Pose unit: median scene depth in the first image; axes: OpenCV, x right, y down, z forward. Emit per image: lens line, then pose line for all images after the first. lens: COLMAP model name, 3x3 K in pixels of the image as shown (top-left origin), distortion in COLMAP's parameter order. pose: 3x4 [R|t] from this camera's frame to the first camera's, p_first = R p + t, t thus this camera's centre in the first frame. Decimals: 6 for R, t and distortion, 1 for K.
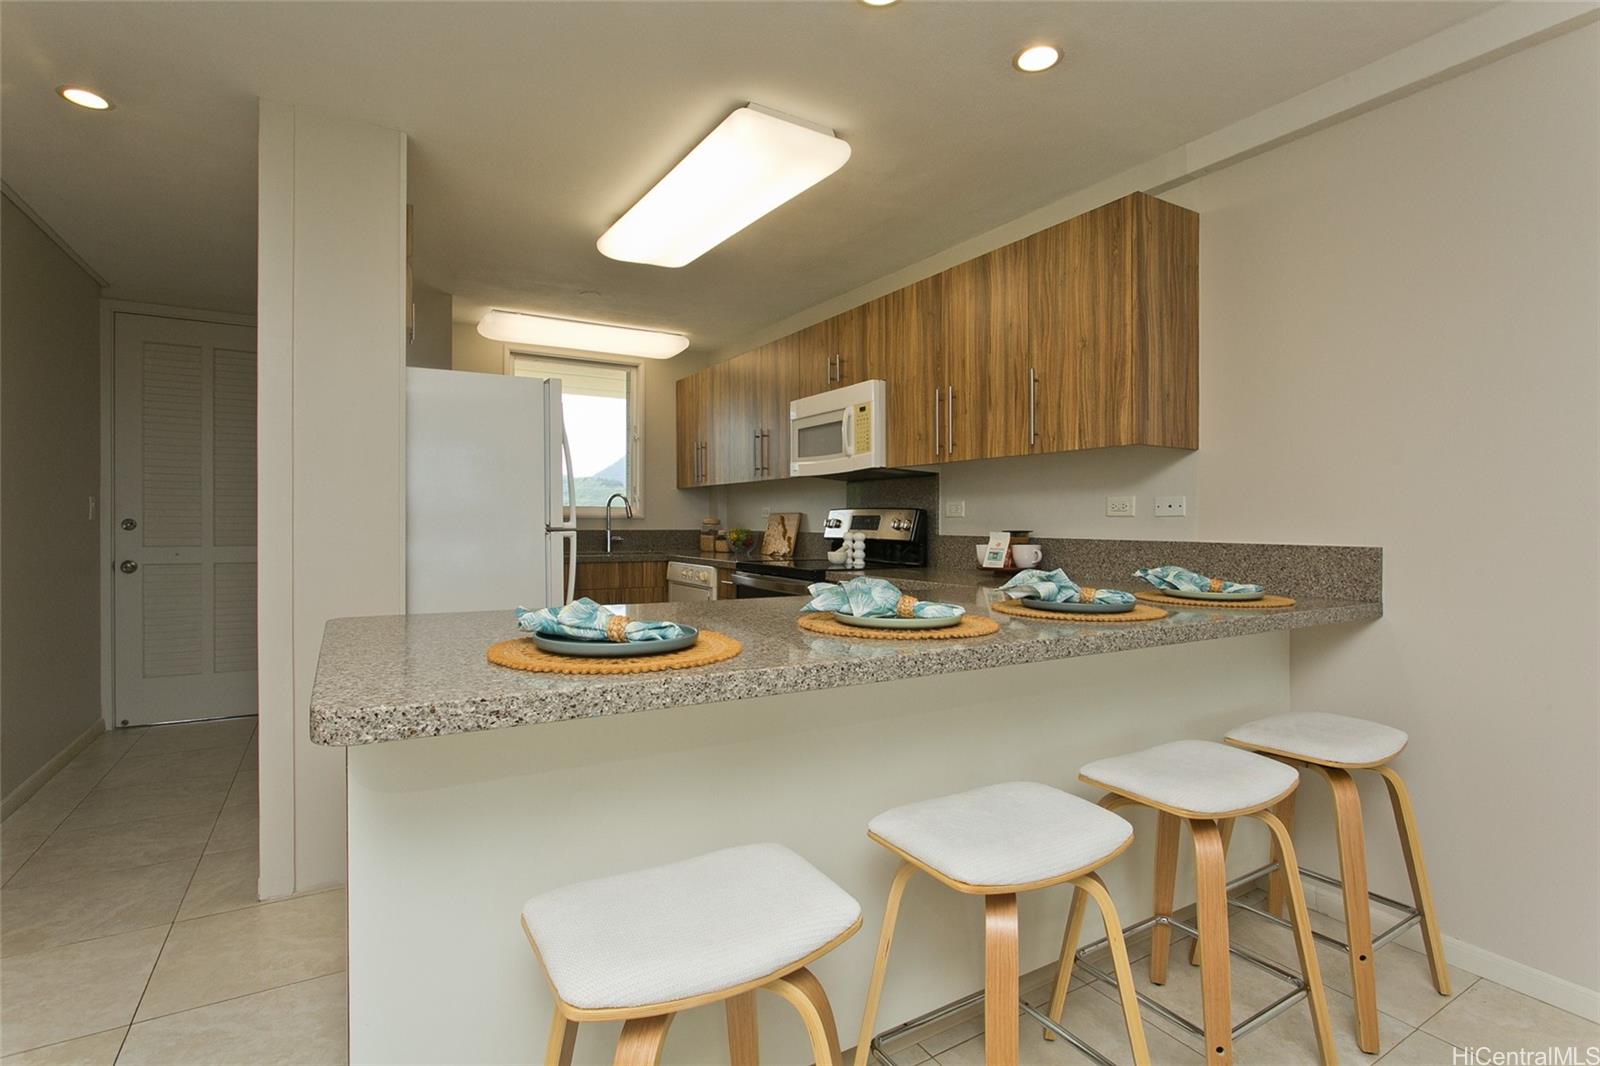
lens RADIAL K [[768.3, 0, 796.8], [0, 768.3, 532.0], [0, 0, 1]] dist [-0.009857, 0.000343]
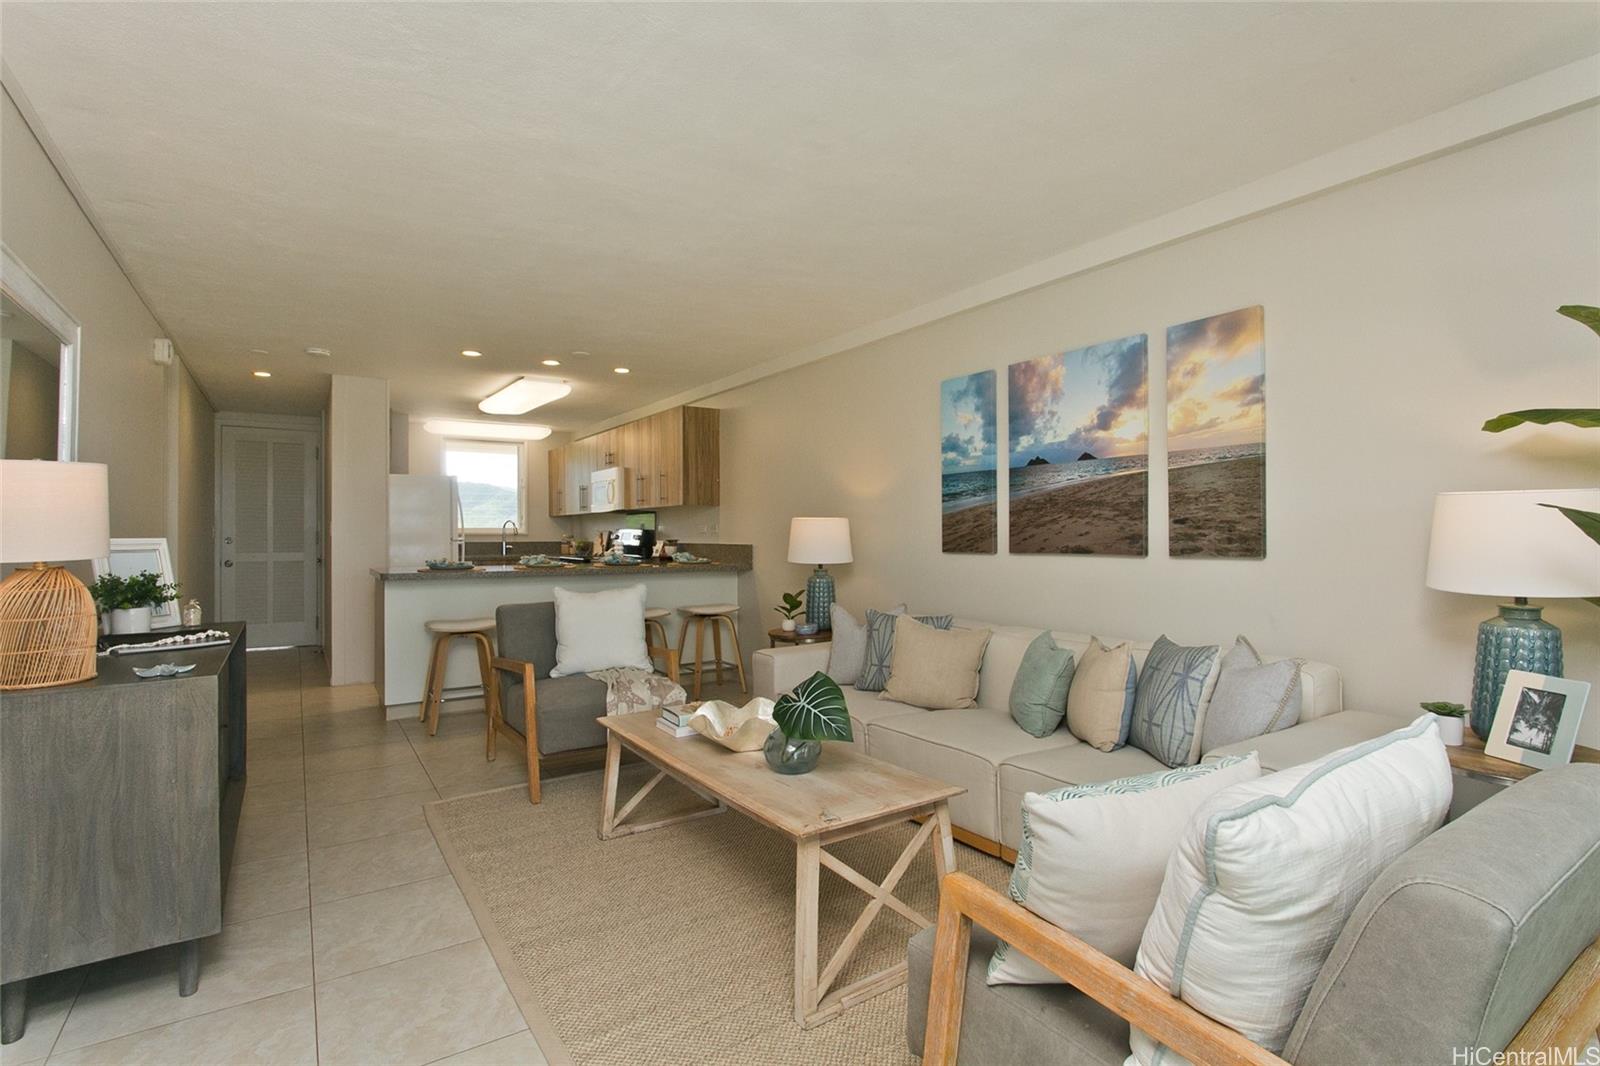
lens RADIAL K [[768.3, 0, 803.9], [0, 768.3, 534.1], [0, 0, 1]] dist [-0.009857, 0.000343]
pose [[0.998692, -0.008614, 0.050408, 0.369213], [0.009272, 0.999874, -0.012846, 0.009483], [-0.050291, 0.013297, 0.998646, -0.806749]]
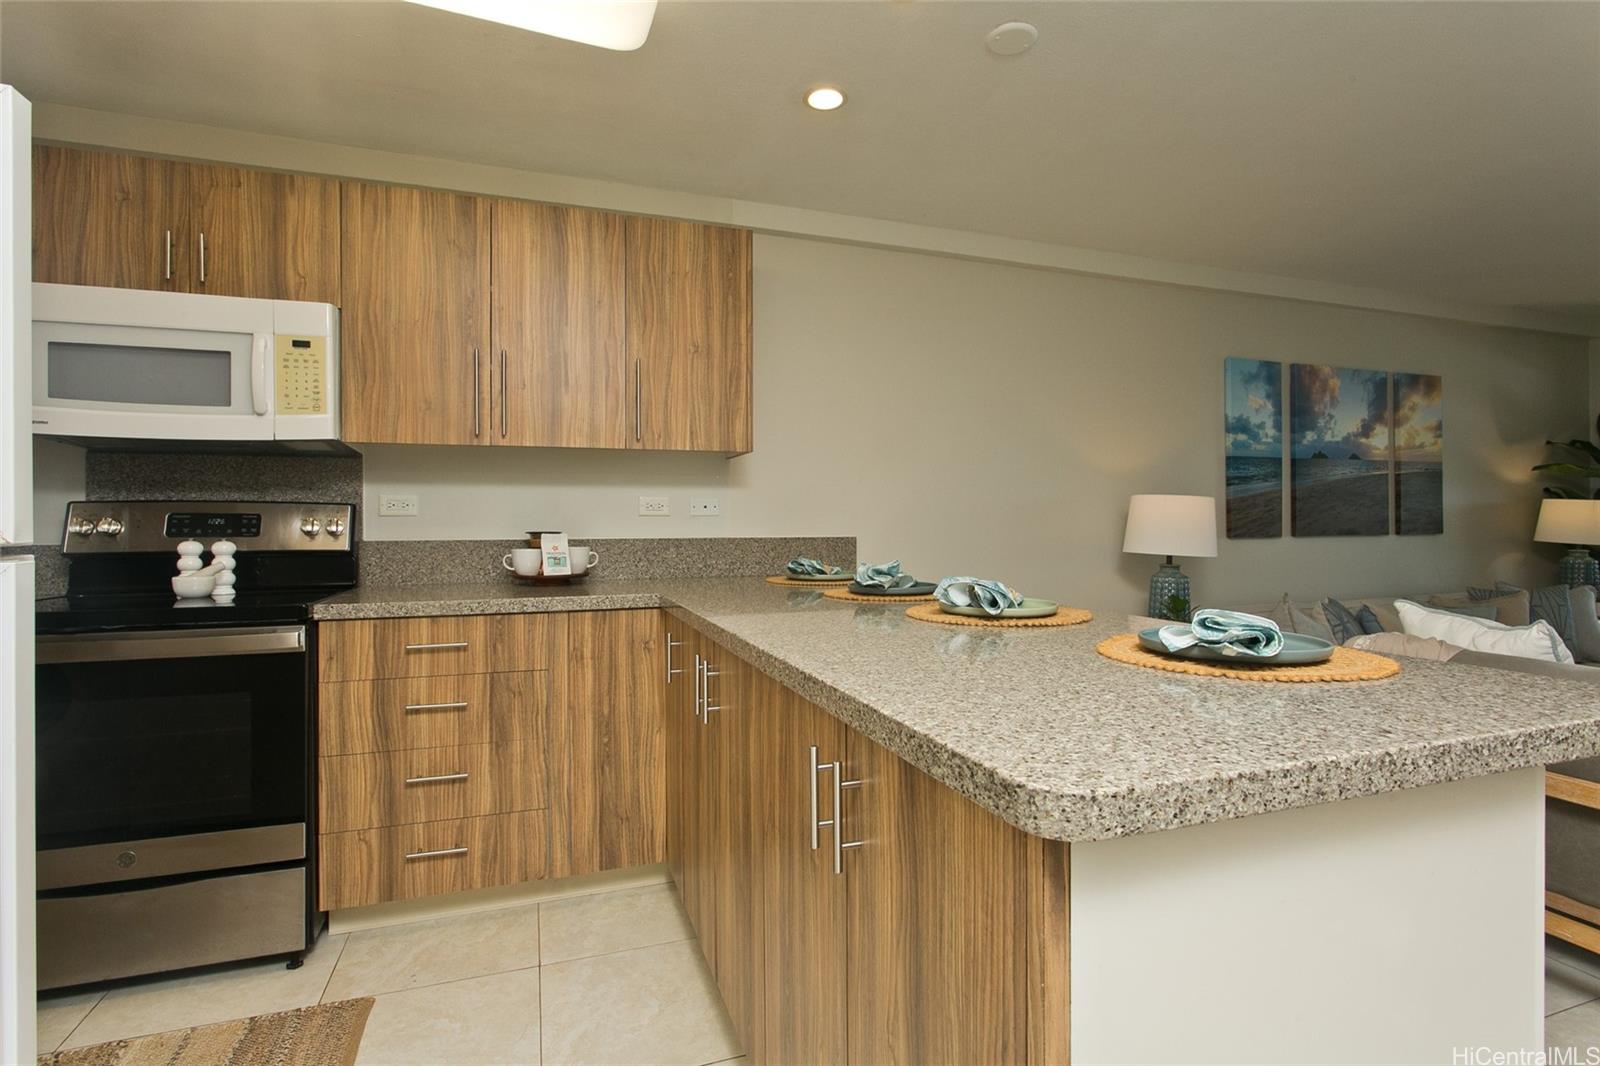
lens RADIAL K [[768.3, 0, 794.8], [0, 768.3, 519.6], [0, 0, 1]] dist [-0.009857, 0.000343]
pose [[0.198917, -0.006700, 0.979993, -0.341338], [0.014874, 0.999882, 0.003817, -0.009899], [-0.979903, 0.013817, 0.198993, 0.371744]]
